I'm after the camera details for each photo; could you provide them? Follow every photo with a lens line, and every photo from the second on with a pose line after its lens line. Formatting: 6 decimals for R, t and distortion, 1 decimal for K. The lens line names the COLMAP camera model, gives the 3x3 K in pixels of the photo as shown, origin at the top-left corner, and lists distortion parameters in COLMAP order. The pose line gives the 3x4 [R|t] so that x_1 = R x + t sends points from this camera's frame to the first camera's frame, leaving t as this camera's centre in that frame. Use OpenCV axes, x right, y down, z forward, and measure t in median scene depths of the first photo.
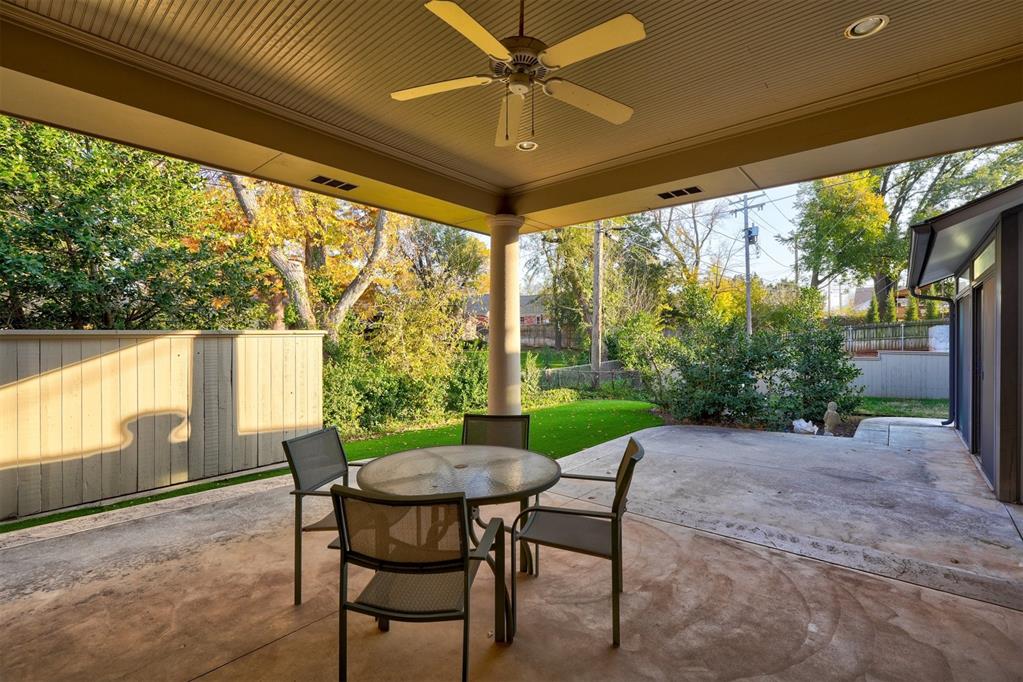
lens RADIAL K [[459.6, 0, 511.5], [0, 459.6, 341.0], [0, 0, 1]] dist [0.001232, 0.000106]
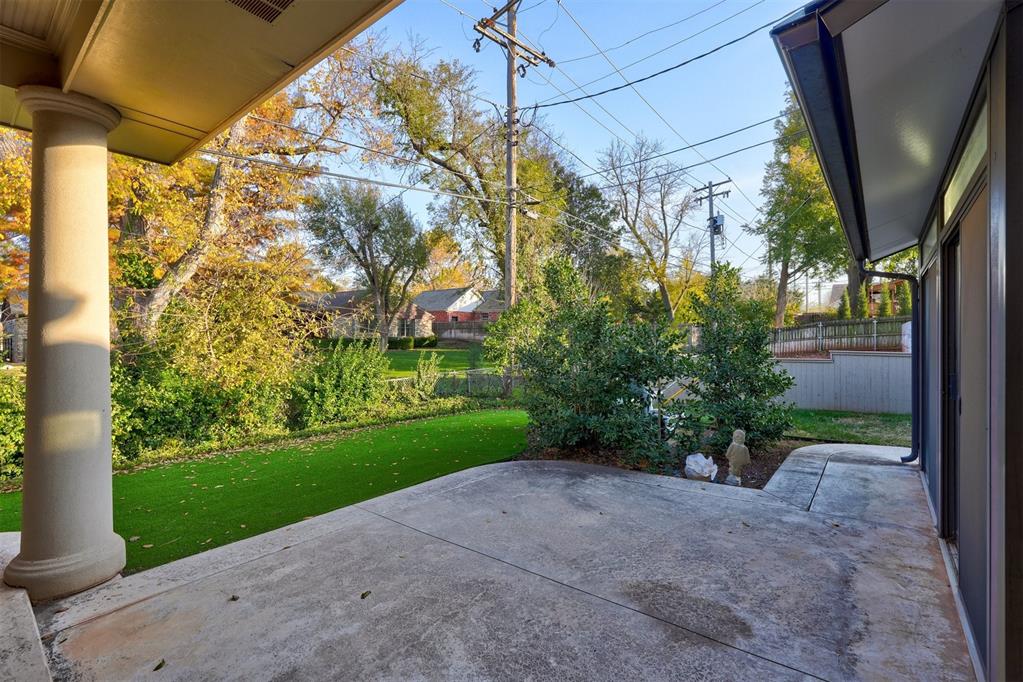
lens RADIAL K [[462.5, 0, 506.6], [0, 462.5, 337.0], [0, 0, 1]] dist [-0.005355, 0.000684]
pose [[0.999789, 0.001510, 0.020510, 0.089035], [-0.001447, 0.999994, -0.003086, 0.000328], [-0.020514, 0.003055, 0.999785, 0.087305]]
